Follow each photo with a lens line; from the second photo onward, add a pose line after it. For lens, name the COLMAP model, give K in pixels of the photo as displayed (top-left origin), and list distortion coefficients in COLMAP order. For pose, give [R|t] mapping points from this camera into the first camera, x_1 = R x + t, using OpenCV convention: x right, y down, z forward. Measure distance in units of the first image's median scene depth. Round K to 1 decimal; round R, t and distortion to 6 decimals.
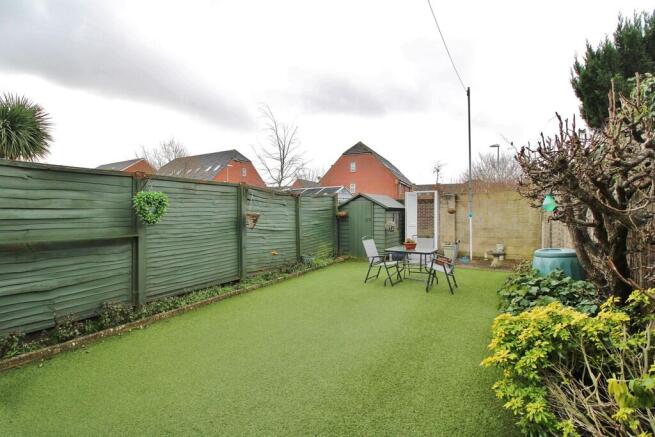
lens RADIAL K [[305.3, 0, 325.6], [0, 305.3, 217.9], [0, 0, 1]] dist [-0.020327, -0.000981]
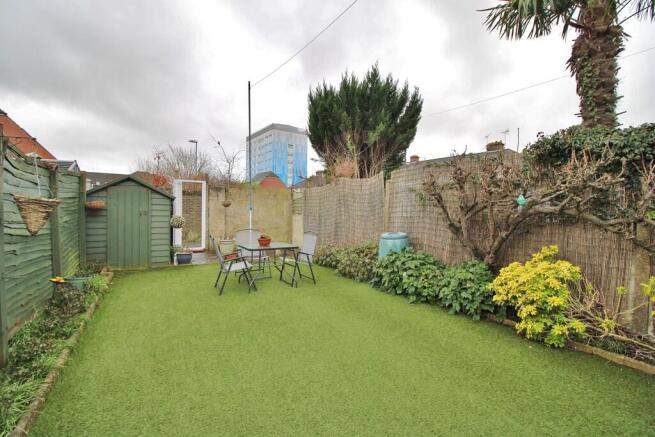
lens RADIAL K [[305.3, 0, 327.1], [0, 305.3, 214.5], [0, 0, 1]] dist [-0.020327, -0.000981]
pose [[0.488864, -0.006609, 0.872335, -0.263312], [0.002985, 0.999978, 0.005903, 0.005321], [-0.872355, -0.000281, 0.488873, 0.258460]]
